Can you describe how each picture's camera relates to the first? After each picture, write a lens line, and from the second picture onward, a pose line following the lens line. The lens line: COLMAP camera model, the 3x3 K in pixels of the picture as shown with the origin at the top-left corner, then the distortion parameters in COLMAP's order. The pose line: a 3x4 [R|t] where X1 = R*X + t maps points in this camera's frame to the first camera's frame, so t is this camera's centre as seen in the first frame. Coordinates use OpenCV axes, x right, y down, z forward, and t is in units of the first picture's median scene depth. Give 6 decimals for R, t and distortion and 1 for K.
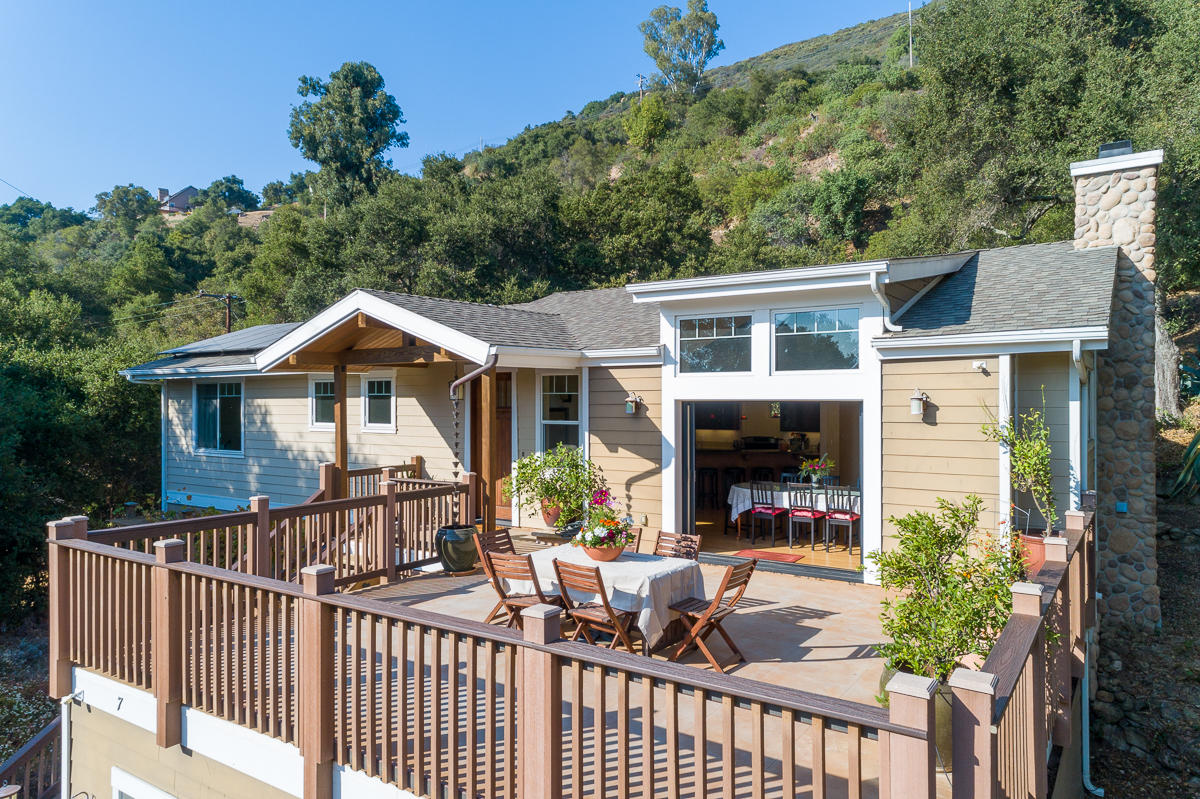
lens RADIAL K [[793.1, 0, 600.0], [0, 793.1, 399.5], [0, 0, 1]] dist [0.019717, 0.006234]
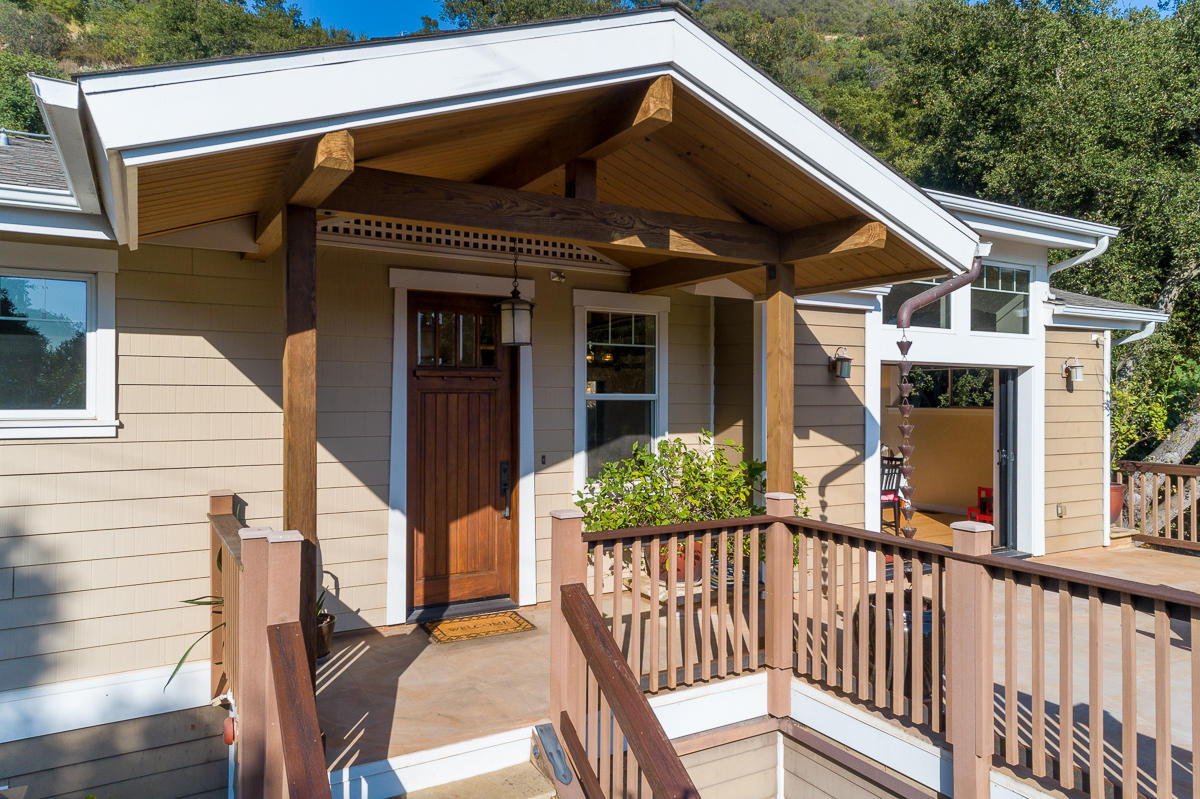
lens RADIAL K [[793.1, 0, 600.0], [0, 793.1, 399.5], [0, 0, 1]] dist [0.019717, 0.006234]
pose [[0.434749, 0.003761, 0.900544, -0.373061], [-0.001004, 0.999993, -0.003692, 0.021693], [-0.900551, 0.000700, 0.434749, 0.508762]]
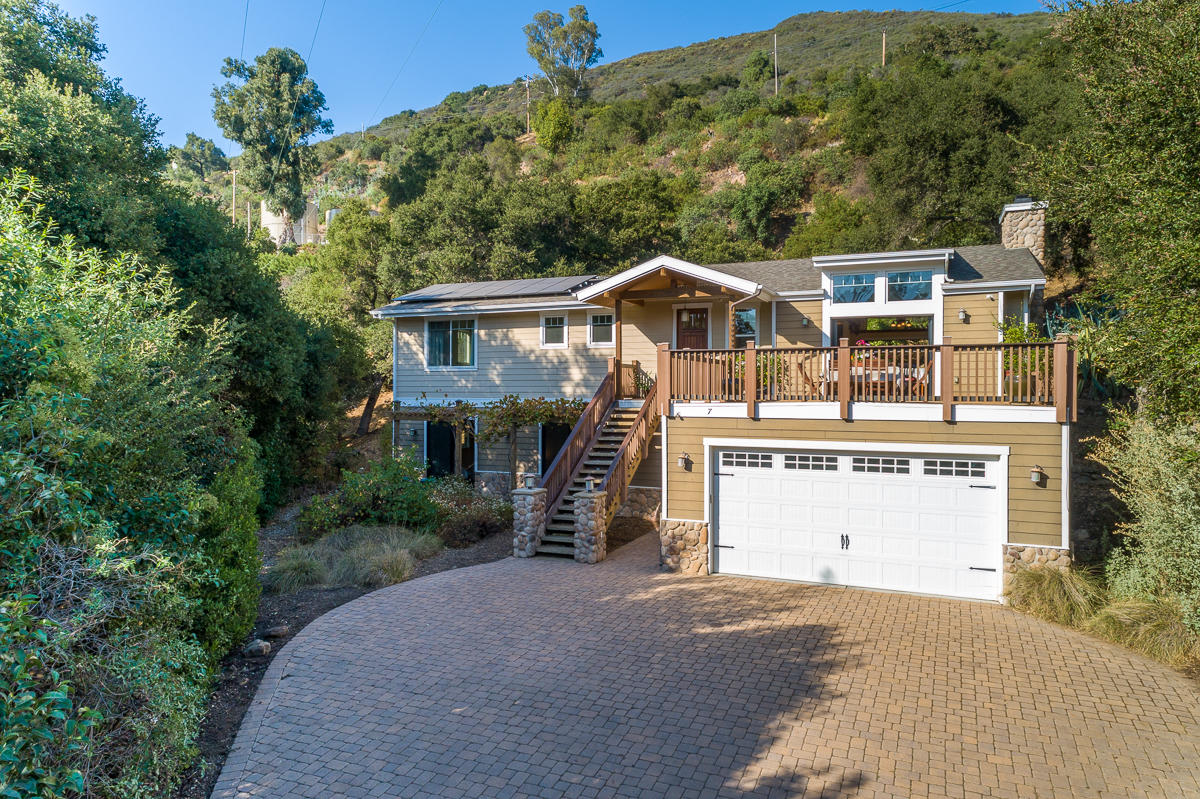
lens RADIAL K [[793.1, 0, 600.0], [0, 793.1, 399.5], [0, 0, 1]] dist [0.019717, 0.006234]
pose [[0.981934, 0.003670, 0.189190, -0.460731], [-0.004878, 0.999971, 0.005922, 0.107553], [-0.189163, -0.006737, 0.981923, -0.449872]]
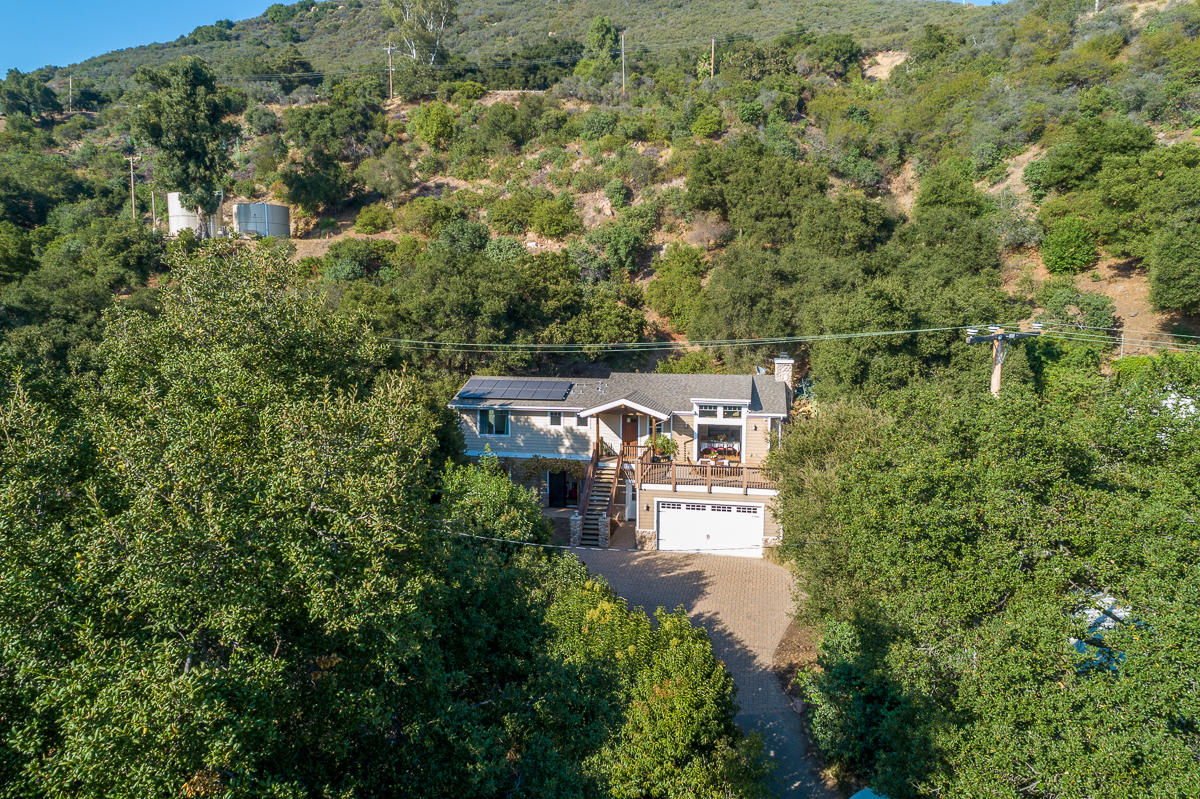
lens RADIAL K [[793.1, 0, 600.0], [0, 793.1, 399.5], [0, 0, 1]] dist [0.019717, 0.006234]
pose [[0.920713, -0.037437, 0.388442, -1.115817], [-0.003982, 0.994435, 0.105279, -0.315865], [-0.390221, -0.098478, 0.915440, -1.462118]]
